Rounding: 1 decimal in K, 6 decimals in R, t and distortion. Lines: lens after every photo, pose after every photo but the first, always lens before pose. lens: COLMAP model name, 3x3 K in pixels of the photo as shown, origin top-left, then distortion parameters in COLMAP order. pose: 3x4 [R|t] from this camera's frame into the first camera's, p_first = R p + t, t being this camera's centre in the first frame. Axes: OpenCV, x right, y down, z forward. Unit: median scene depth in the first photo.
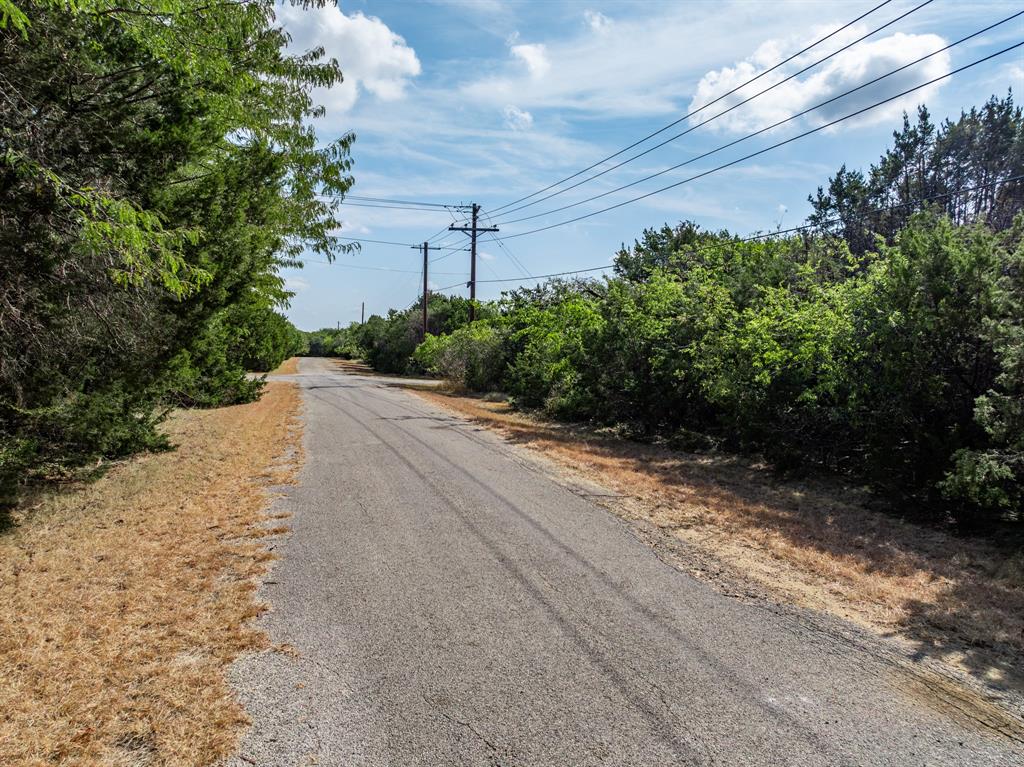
lens RADIAL K [[722.3, 0, 510.3], [0, 722.3, 377.7], [0, 0, 1]] dist [-0.034691, 0.023790]
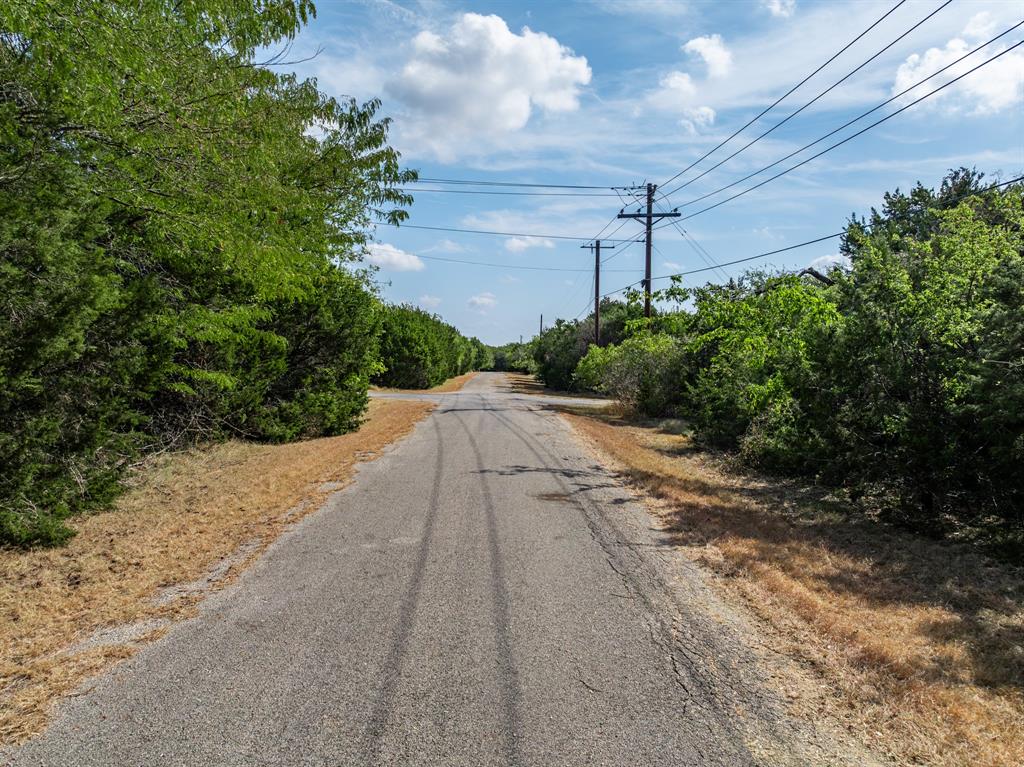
lens RADIAL K [[722.3, 0, 516.5], [0, 722.3, 378.4], [0, 0, 1]] dist [-0.034691, 0.023790]
pose [[0.967773, -0.001416, -0.251818, 0.011793], [-0.003180, 0.999836, -0.017845, -0.009667], [0.251802, 0.018071, 0.967610, 0.232911]]
